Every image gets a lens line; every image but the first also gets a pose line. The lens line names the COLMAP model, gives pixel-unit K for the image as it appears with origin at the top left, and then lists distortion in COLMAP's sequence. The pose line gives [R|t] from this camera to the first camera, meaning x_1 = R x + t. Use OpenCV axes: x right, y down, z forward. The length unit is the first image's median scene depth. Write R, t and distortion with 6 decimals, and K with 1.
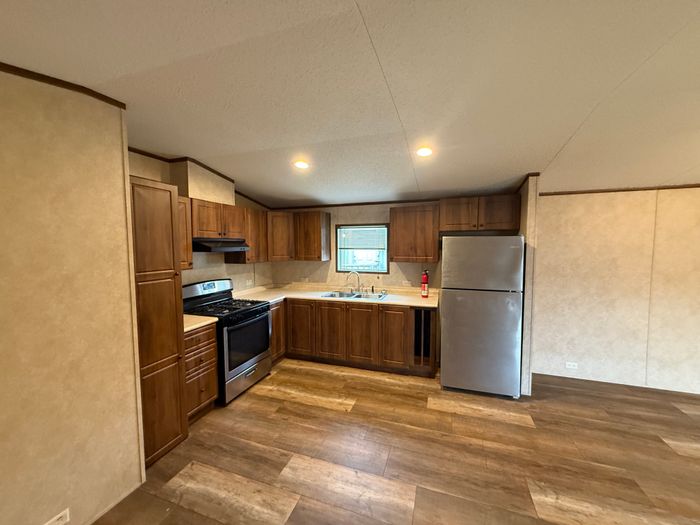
lens RADIAL K [[282.7, 0, 346.6], [0, 282.7, 262.0], [0, 0, 1]] dist [0.019108, -0.001880]
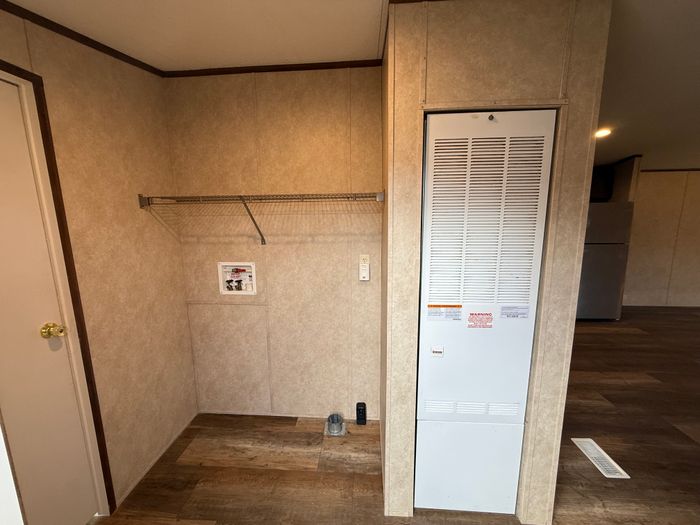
lens RADIAL K [[282.7, 0, 354.7], [0, 282.7, 261.1], [0, 0, 1]] dist [0.019108, -0.001880]
pose [[0.961194, -0.043659, 0.272396, -1.015089], [0.018717, 0.995443, 0.093498, 0.035022], [-0.275237, -0.084771, 0.957632, 0.032594]]
